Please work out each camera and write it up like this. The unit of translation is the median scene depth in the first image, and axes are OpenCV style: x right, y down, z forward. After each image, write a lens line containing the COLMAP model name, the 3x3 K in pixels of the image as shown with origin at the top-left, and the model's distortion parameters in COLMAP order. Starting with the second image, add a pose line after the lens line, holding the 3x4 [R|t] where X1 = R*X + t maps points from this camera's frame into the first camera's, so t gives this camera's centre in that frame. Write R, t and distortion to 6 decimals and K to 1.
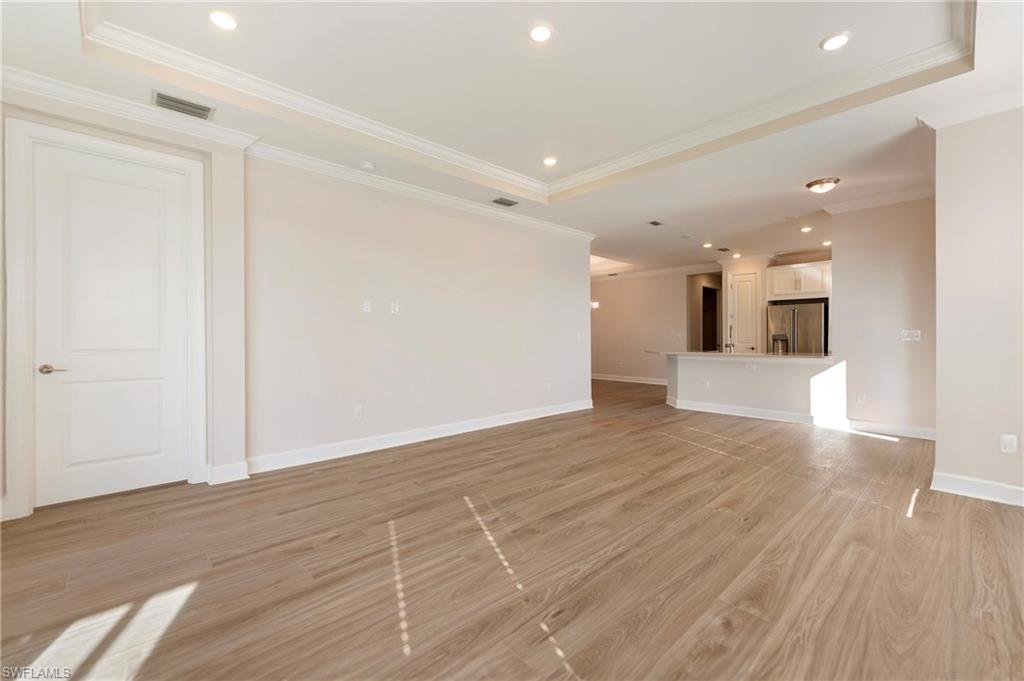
lens RADIAL K [[428.9, 0, 504.6], [0, 428.9, 335.7], [0, 0, 1]] dist [0.014080, -0.001103]
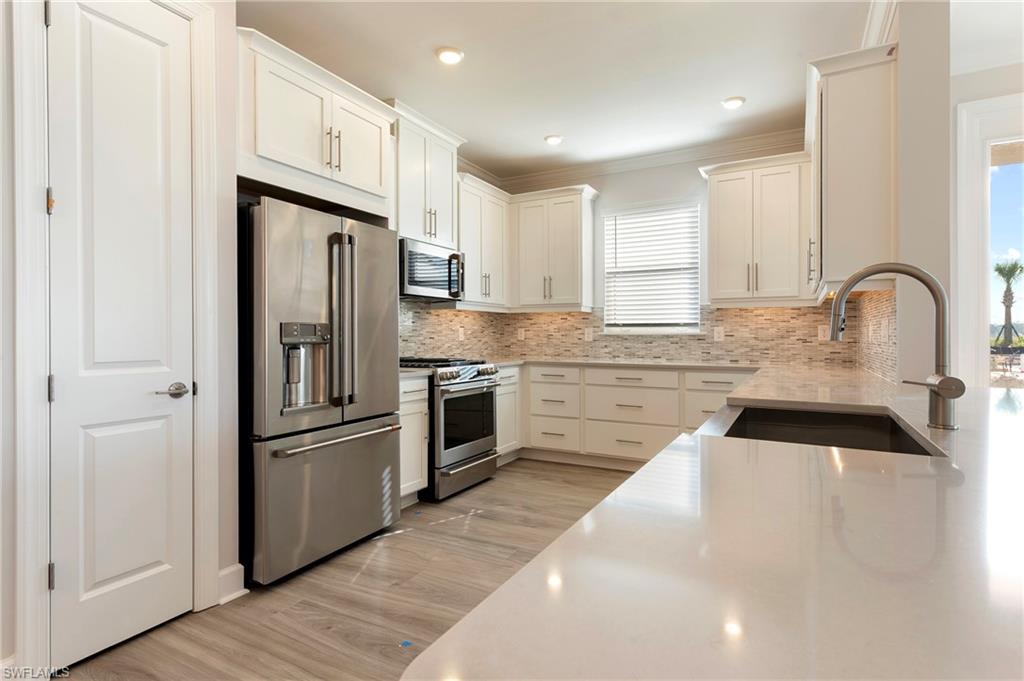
lens RADIAL K [[505.8, 0, 517.9], [0, 505.8, 341.1], [0, 0, 1]] dist [0.017828, -0.001896]
pose [[-0.345907, -0.011947, 0.938193, 0.750185], [-0.002850, 0.999928, 0.011683, 0.007315], [-0.938265, 0.001367, -0.345916, 2.282941]]
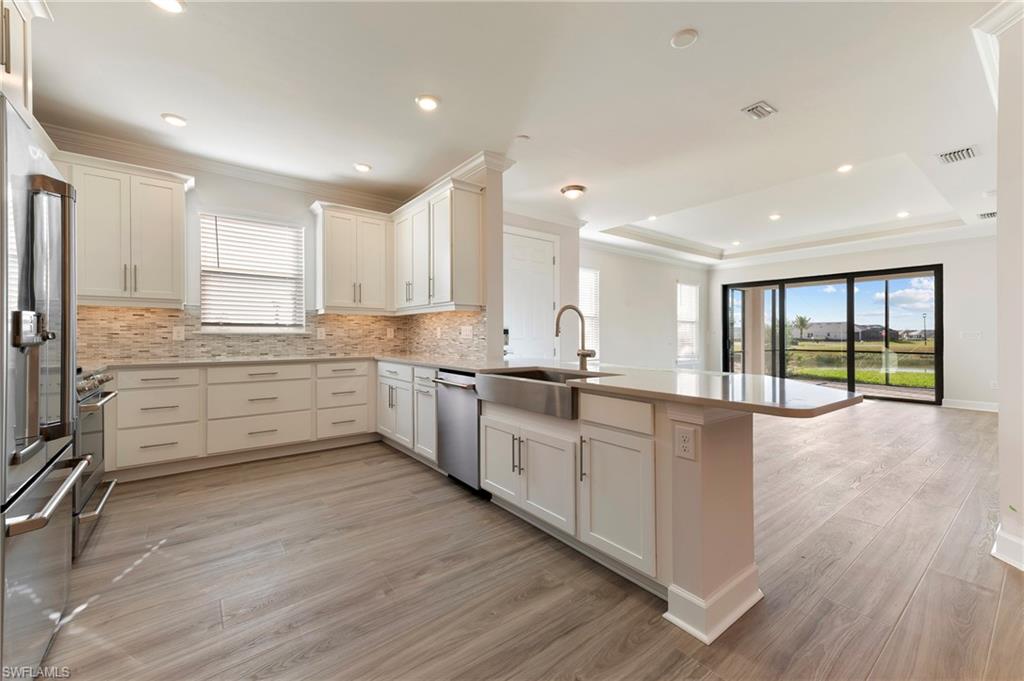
lens RADIAL K [[428.9, 0, 504.8], [0, 428.9, 333.6], [0, 0, 1]] dist [0.014080, -0.001103]
pose [[-0.996657, -0.002581, 0.081663, 1.090590], [-0.003206, 0.999967, -0.007530, 0.011997], [-0.081641, -0.007766, -0.996632, 2.697492]]
